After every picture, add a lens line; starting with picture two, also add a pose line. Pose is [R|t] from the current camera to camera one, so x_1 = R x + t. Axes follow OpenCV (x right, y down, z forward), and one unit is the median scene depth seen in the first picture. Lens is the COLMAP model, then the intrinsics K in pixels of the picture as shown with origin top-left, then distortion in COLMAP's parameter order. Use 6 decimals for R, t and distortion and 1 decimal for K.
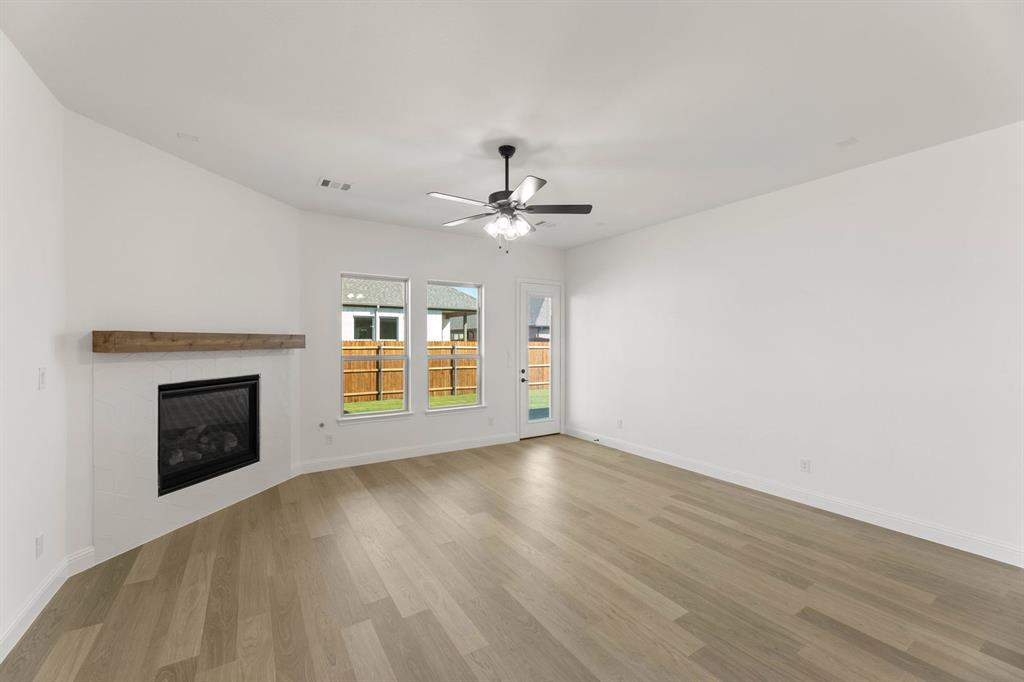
lens RADIAL K [[411.3, 0, 508.2], [0, 411.3, 339.3], [0, 0, 1]] dist [0.000601, 0.000126]
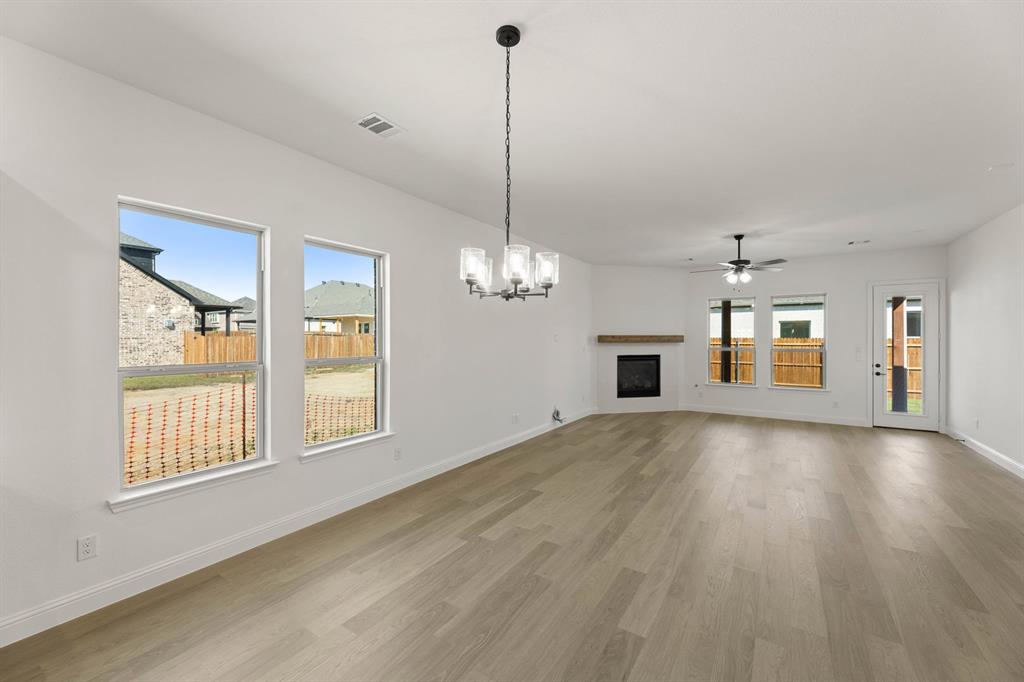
lens RADIAL K [[411.3, 0, 508.2], [0, 411.3, 339.3], [0, 0, 1]] dist [0.000601, 0.000126]
pose [[0.411182, 0.002064, -0.911551, 0.997854], [0.006494, 0.999965, 0.005193, -0.008594], [0.911530, -0.008055, 0.411154, -0.569170]]
